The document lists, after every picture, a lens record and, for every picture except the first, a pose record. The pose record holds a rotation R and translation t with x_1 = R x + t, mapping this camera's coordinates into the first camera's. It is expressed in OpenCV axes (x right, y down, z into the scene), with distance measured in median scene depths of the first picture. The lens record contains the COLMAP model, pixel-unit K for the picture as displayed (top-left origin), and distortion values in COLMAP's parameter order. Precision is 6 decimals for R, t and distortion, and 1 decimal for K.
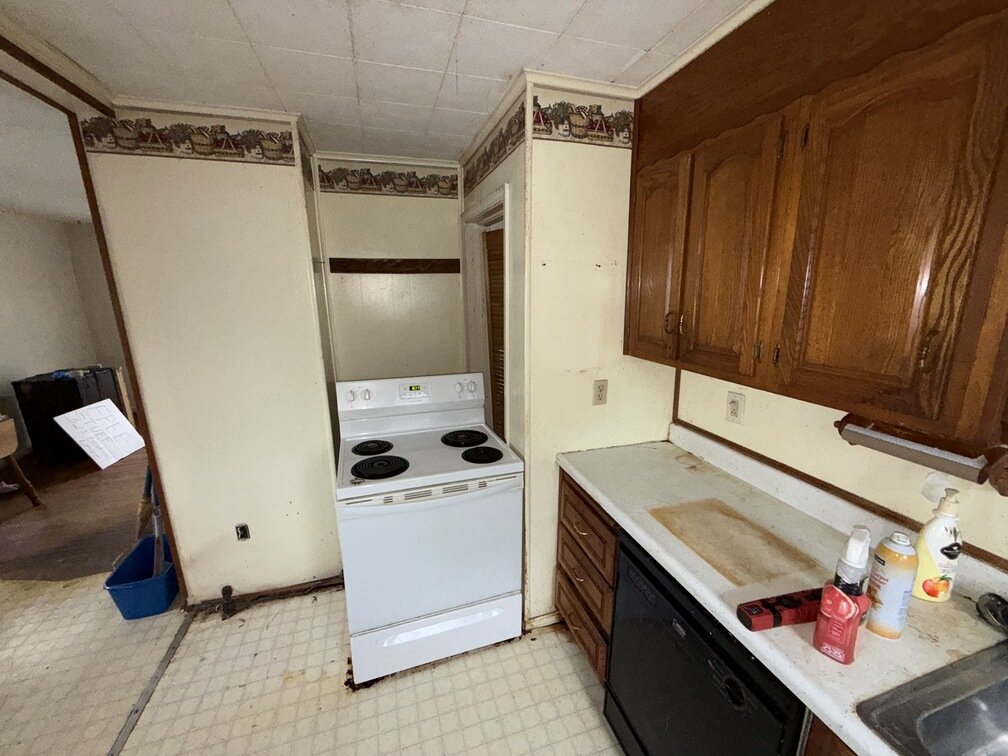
lens RADIAL K [[400.2, 0, 501.4], [0, 400.2, 377.5], [0, 0, 1]] dist [-0.003166, -0.000093]
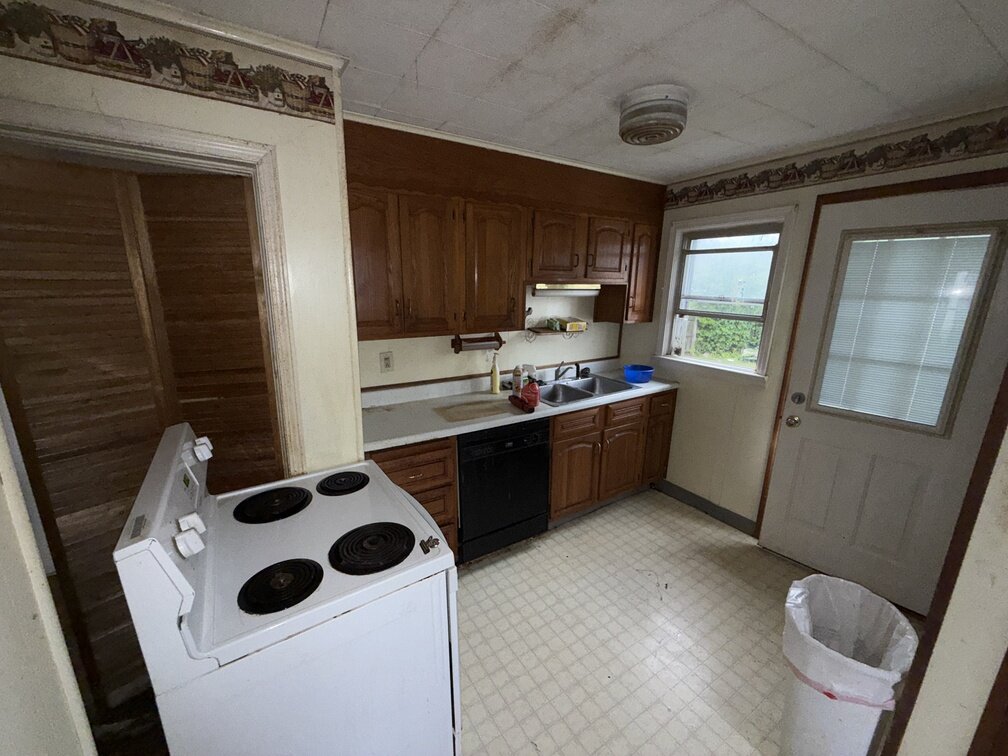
lens RADIAL K [[400.2, 0, 504.1], [0, 400.2, 377.5], [0, 0, 1]] dist [-0.003166, -0.000093]
pose [[-0.255669, -0.219591, 0.941495, -1.158571], [0.202342, 0.940138, 0.274222, -0.233231], [-0.945352, 0.260614, -0.195932, 1.054321]]
